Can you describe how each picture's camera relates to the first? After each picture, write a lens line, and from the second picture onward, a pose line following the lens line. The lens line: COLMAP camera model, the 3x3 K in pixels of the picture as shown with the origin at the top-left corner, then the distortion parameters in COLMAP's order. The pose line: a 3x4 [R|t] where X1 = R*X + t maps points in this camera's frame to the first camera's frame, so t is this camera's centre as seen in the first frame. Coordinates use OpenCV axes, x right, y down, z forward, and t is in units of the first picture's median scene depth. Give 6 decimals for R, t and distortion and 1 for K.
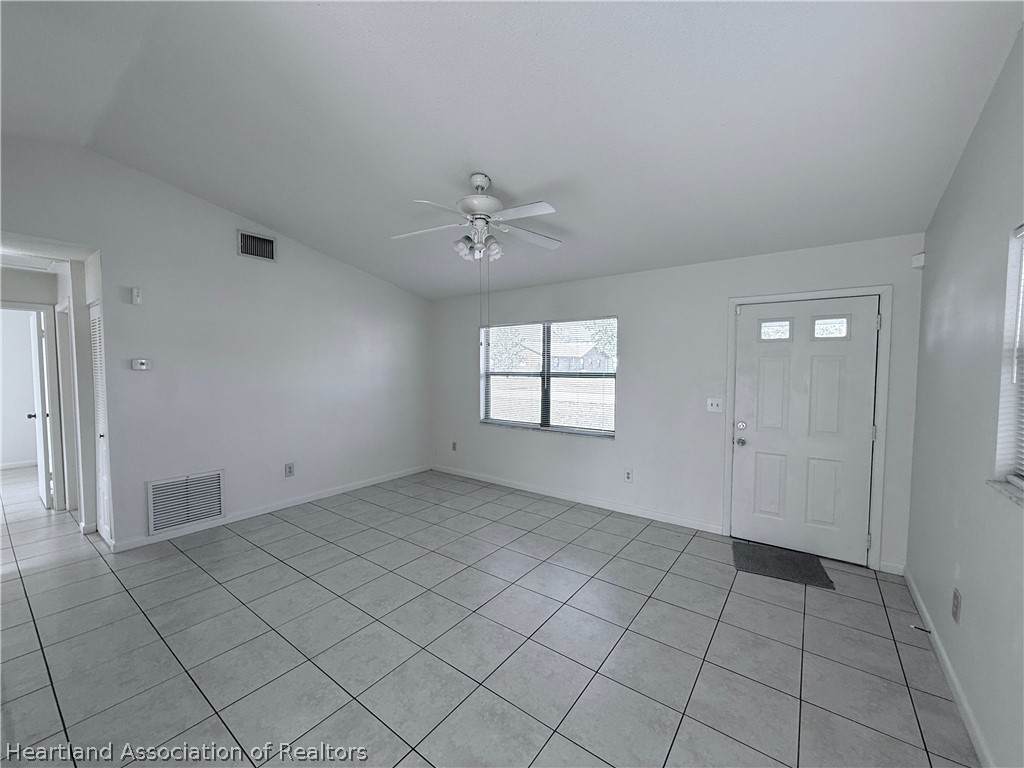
lens RADIAL K [[407.0, 0, 509.6], [0, 407.0, 383.9], [0, 0, 1]] dist [0.000004, -0.000161]
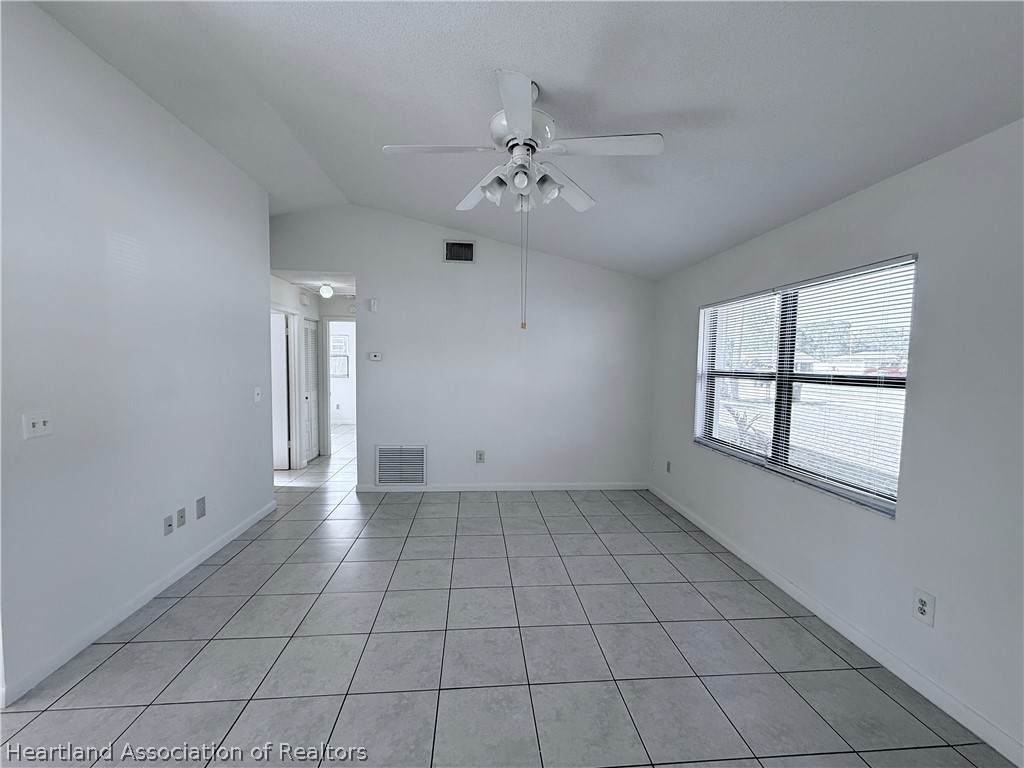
lens RADIAL K [[407.0, 0, 509.6], [0, 407.0, 383.9], [0, 0, 1]] dist [0.000004, -0.000161]
pose [[0.664512, 0.049953, -0.745606, 0.302587], [-0.047819, 0.998561, 0.024281, -0.009429], [0.745746, 0.019519, 0.665945, 0.346732]]
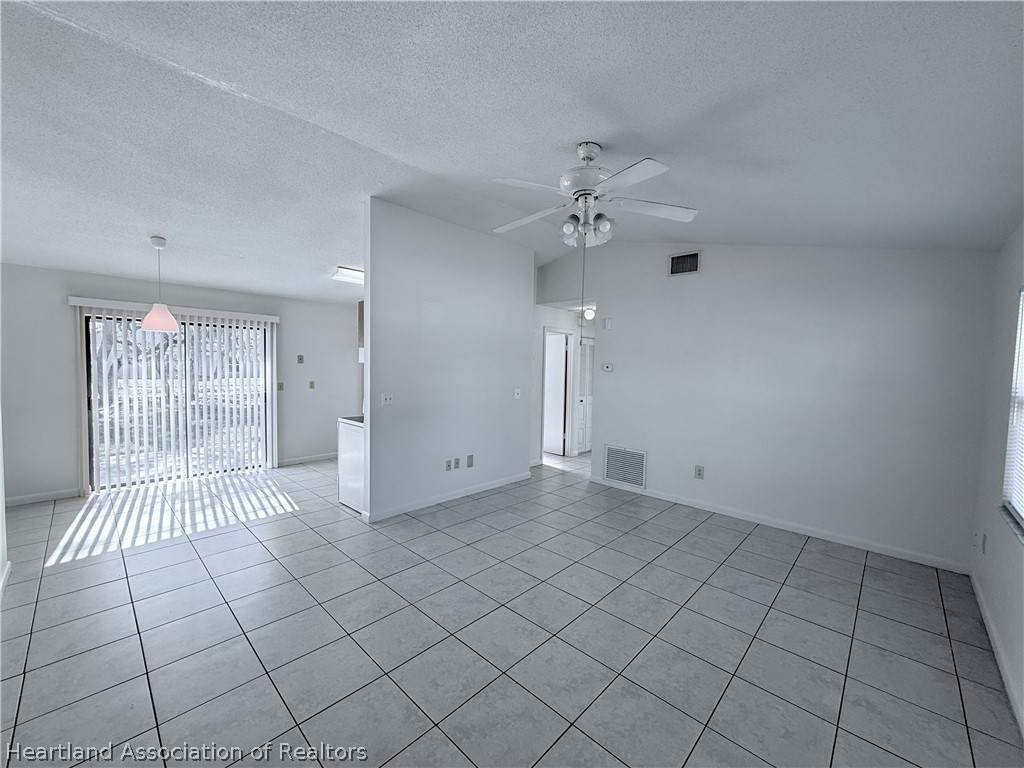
lens RADIAL K [[407.0, 0, 509.6], [0, 407.0, 383.9], [0, 0, 1]] dist [0.000004, -0.000161]
pose [[-0.118168, 0.041545, -0.992124, 0.530776], [-0.066188, 0.996573, 0.049615, -0.030243], [0.990785, 0.071530, -0.115013, 0.637630]]
